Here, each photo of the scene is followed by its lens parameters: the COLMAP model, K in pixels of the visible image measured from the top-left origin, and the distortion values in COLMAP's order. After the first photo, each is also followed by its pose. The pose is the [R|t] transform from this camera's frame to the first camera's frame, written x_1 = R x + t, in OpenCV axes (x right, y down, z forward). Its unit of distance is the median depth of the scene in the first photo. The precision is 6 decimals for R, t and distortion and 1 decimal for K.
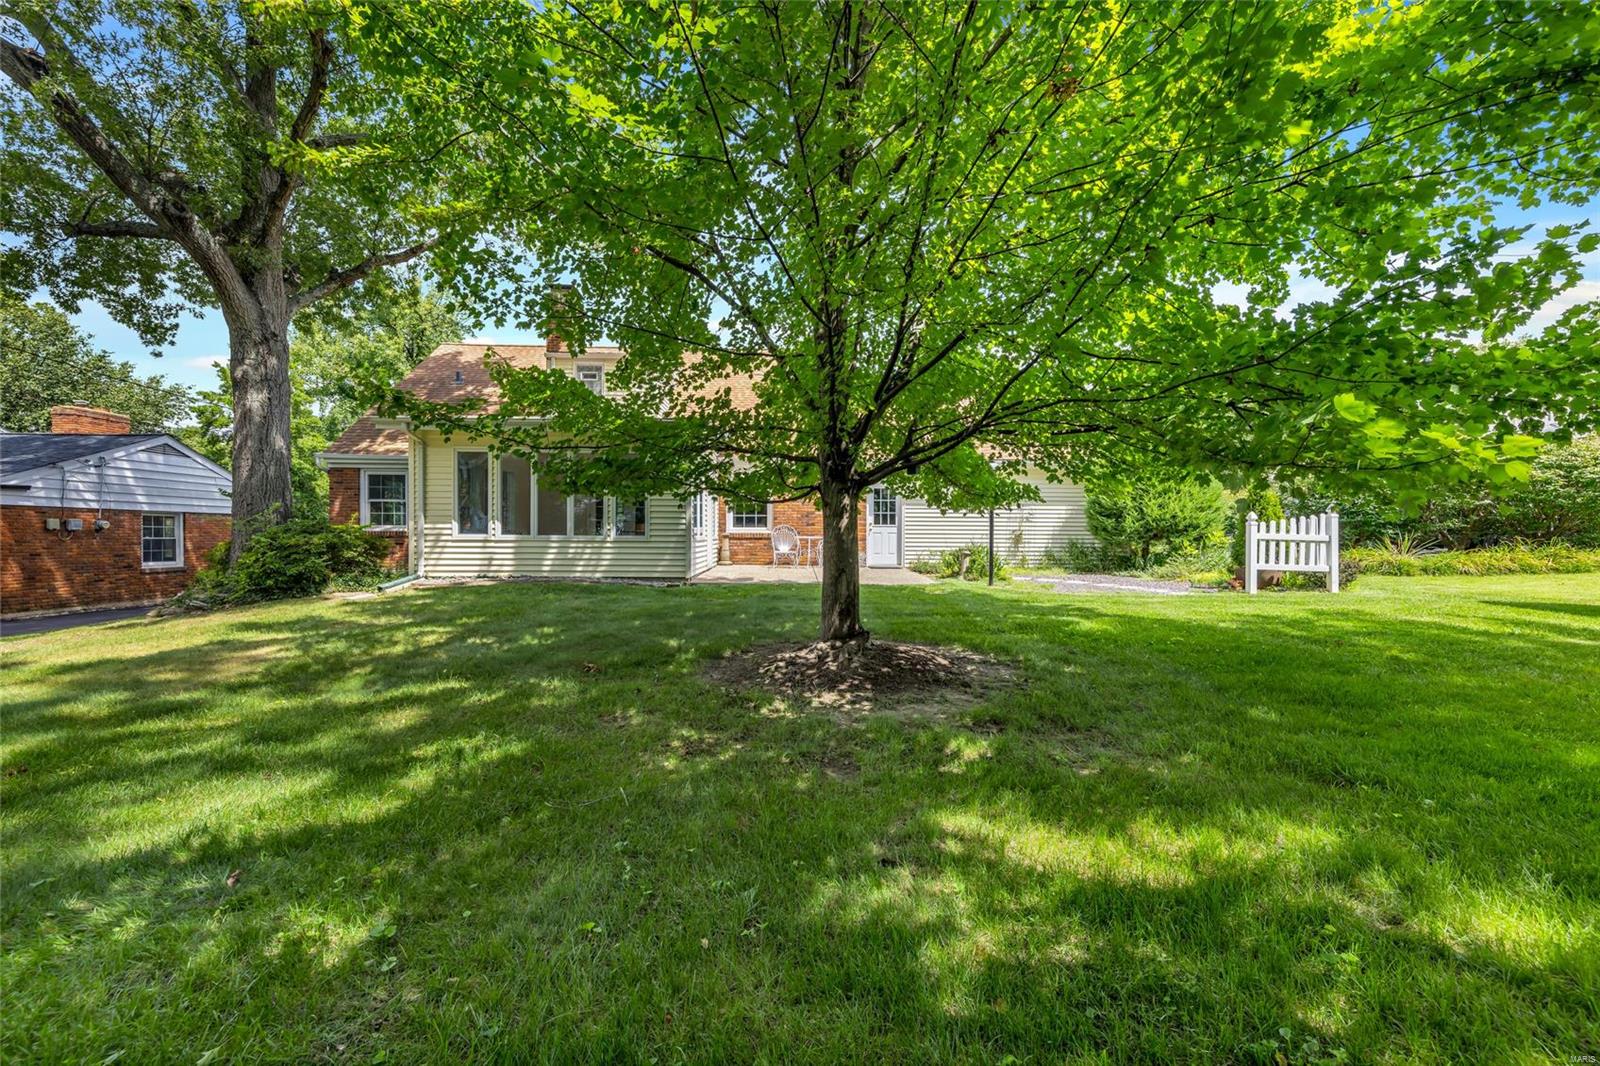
lens RADIAL K [[636.7, 0, 806.8], [0, 636.7, 535.6], [0, 0, 1]] dist [0.005288, -0.001012]
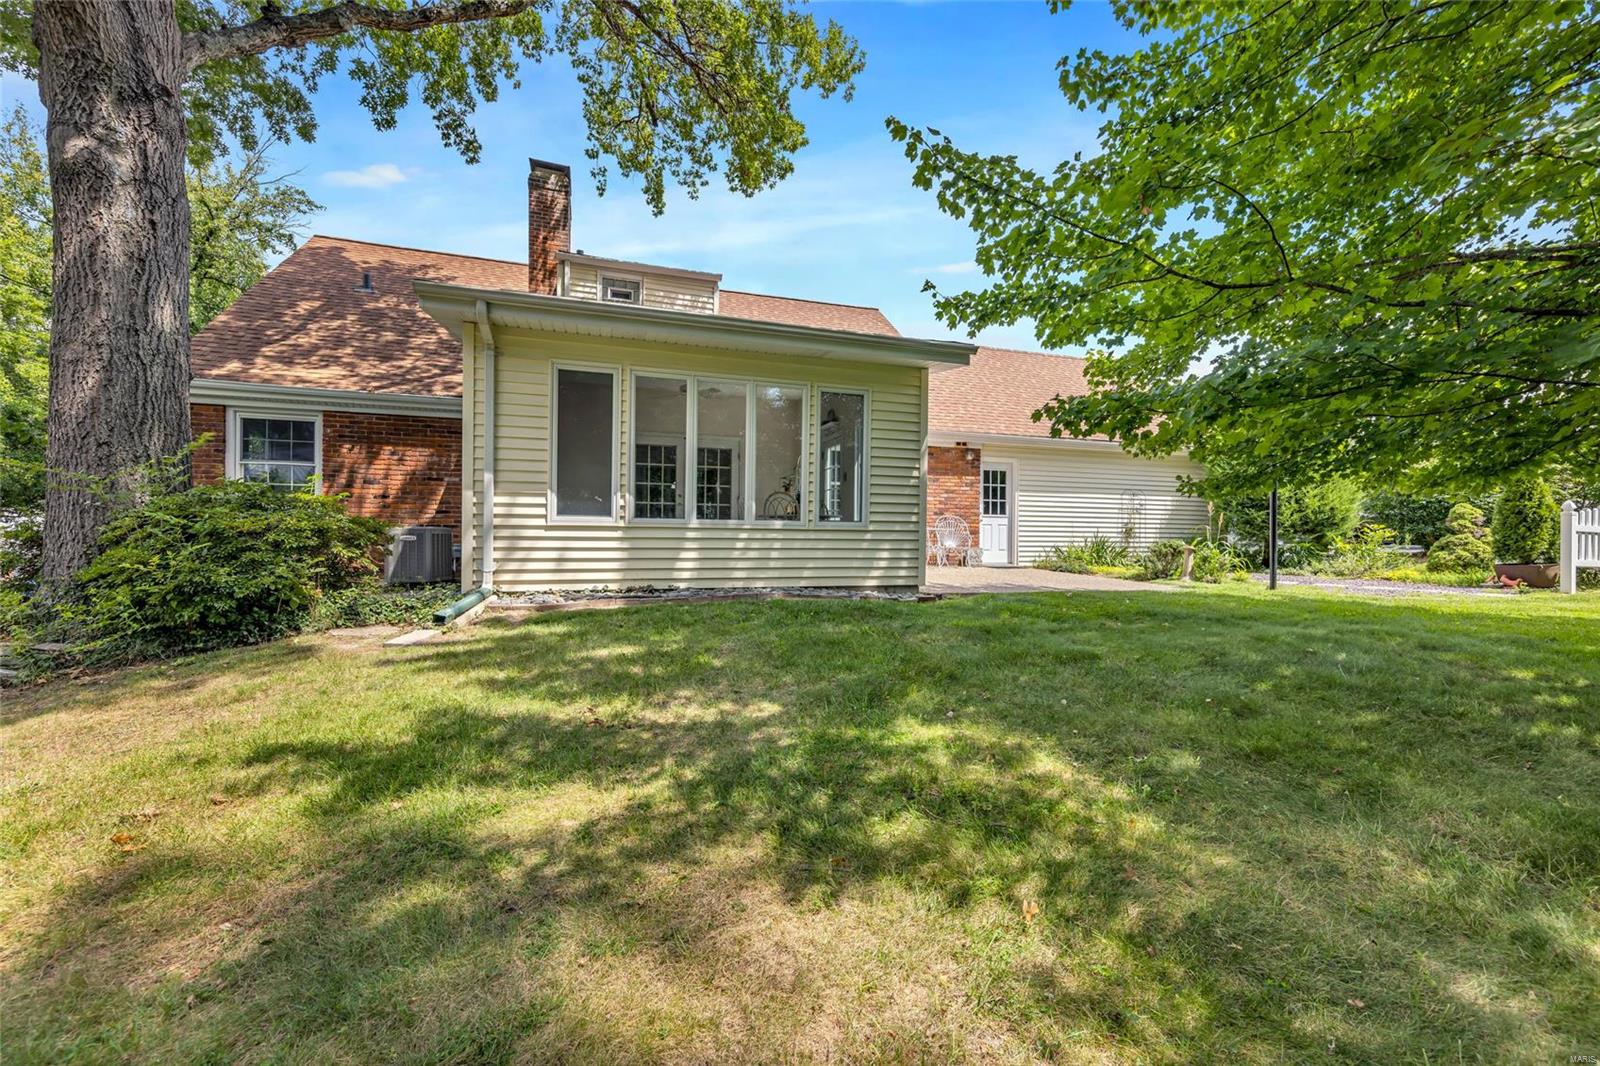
lens RADIAL K [[636.7, 0, 798.1], [0, 636.7, 535.5], [0, 0, 1]] dist [0.005288, -0.001012]
pose [[0.959812, 0.004095, 0.280614, -0.415269], [-0.004884, 0.999986, 0.002111, 0.010889], [-0.280601, -0.003397, 0.959818, 0.333618]]
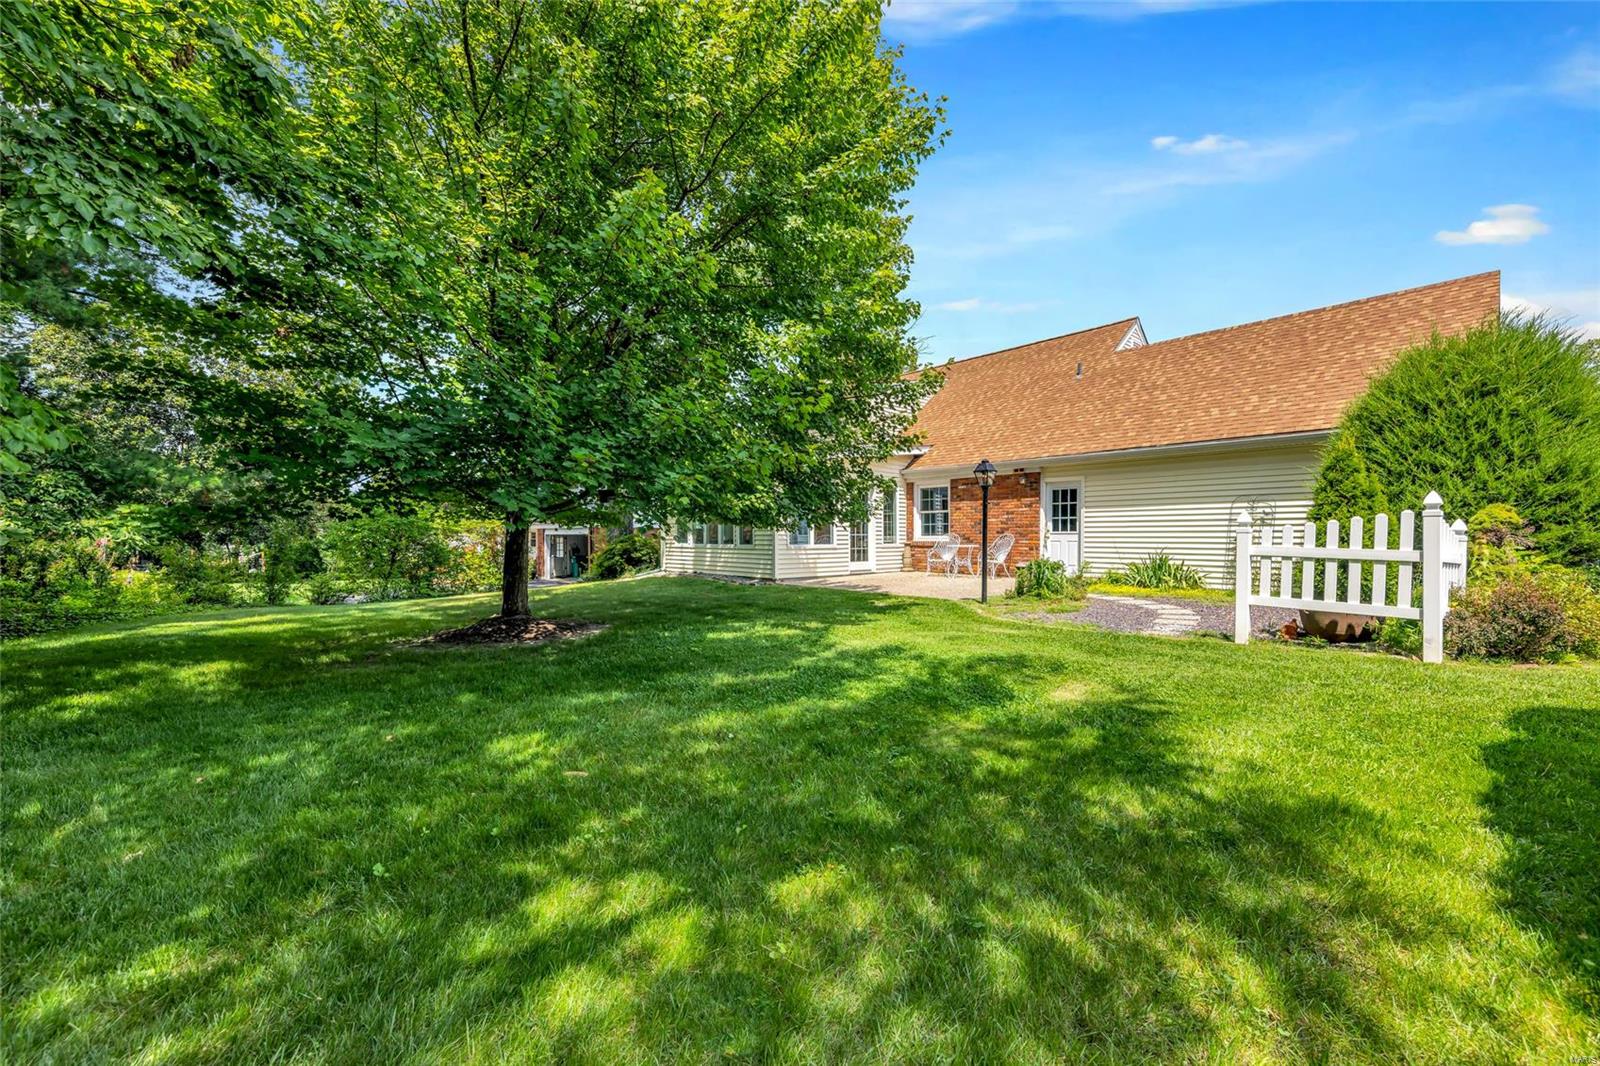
lens RADIAL K [[636.7, 0, 793.7], [0, 636.7, 548.6], [0, 0, 1]] dist [0.005288, -0.001012]
pose [[0.639700, 0.009116, -0.768571, 0.652461], [0.004042, 0.999876, 0.015224, -0.009988], [0.768614, -0.012845, 0.639584, 0.195195]]
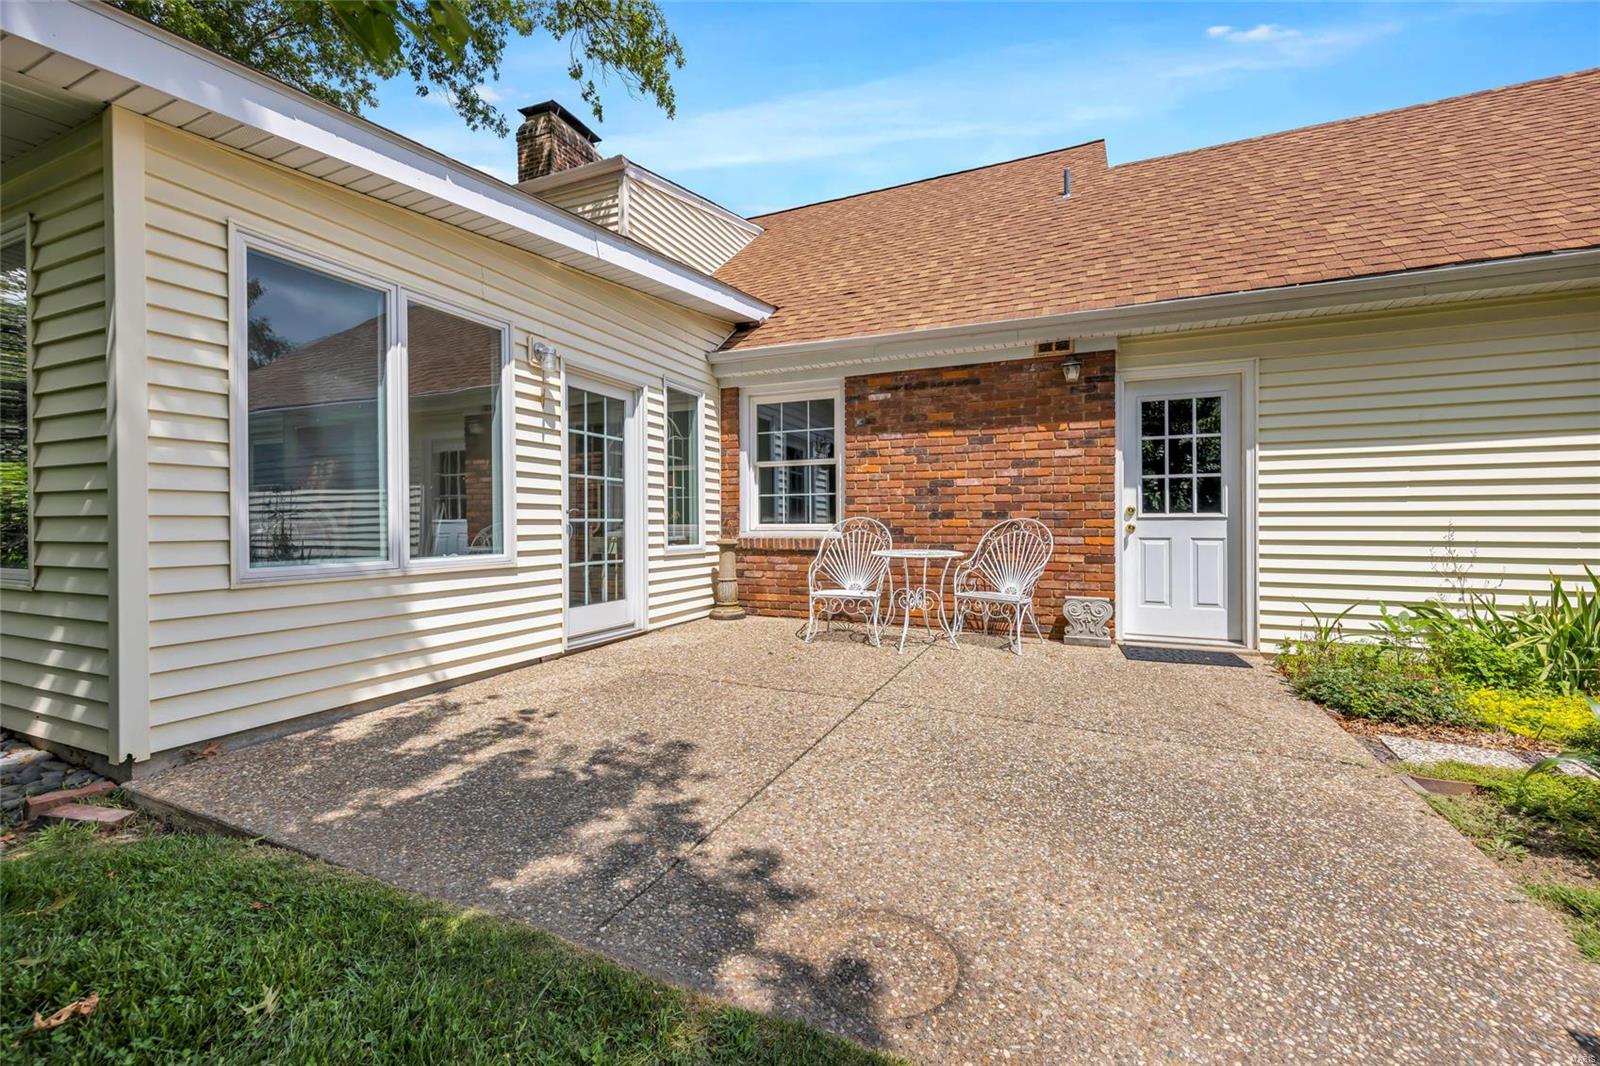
lens RADIAL K [[636.7, 0, 807.2], [0, 636.7, 524.6], [0, 0, 1]] dist [0.005288, -0.001012]
pose [[0.908785, -0.005120, -0.417233, 0.101230], [0.003749, 0.999985, -0.004106, -0.012413], [0.417247, 0.002167, 0.908790, 0.744789]]
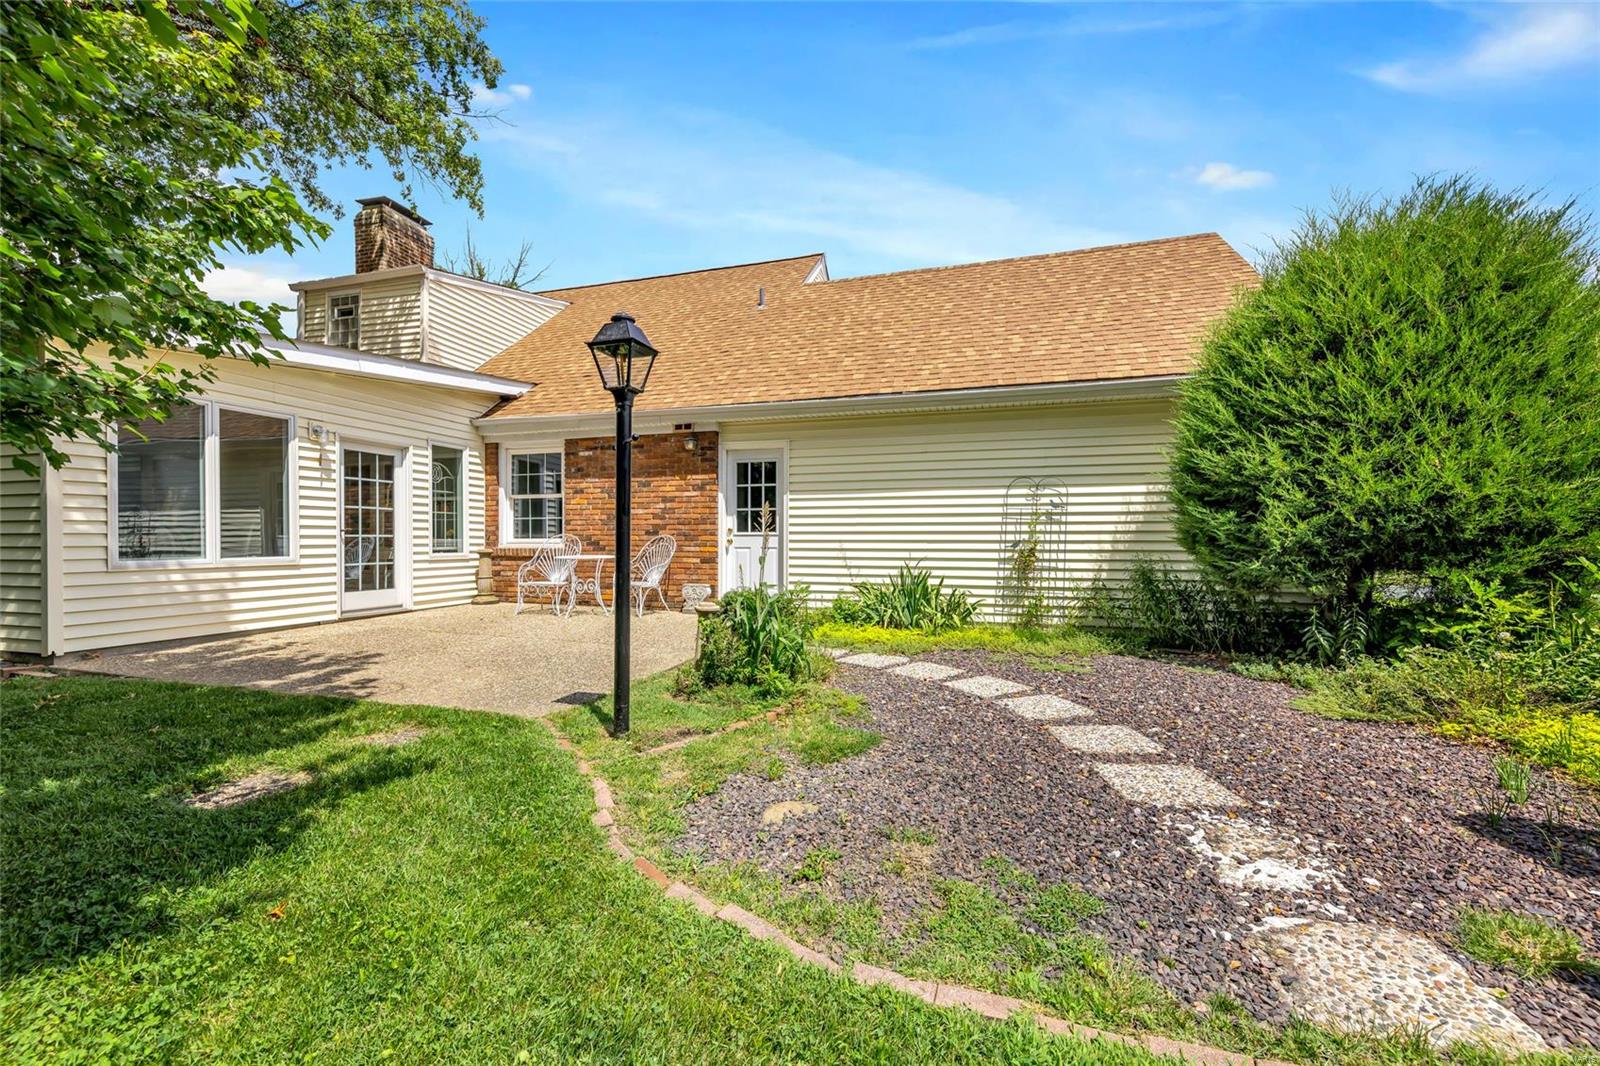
lens RADIAL K [[636.7, 0, 803.8], [0, 636.7, 541.3], [0, 0, 1]] dist [0.005288, -0.001012]
pose [[0.950425, -0.003578, -0.310934, 0.379682], [0.003023, 0.999993, -0.002268, -0.009559], [0.310940, 0.001216, 0.950429, 0.611418]]
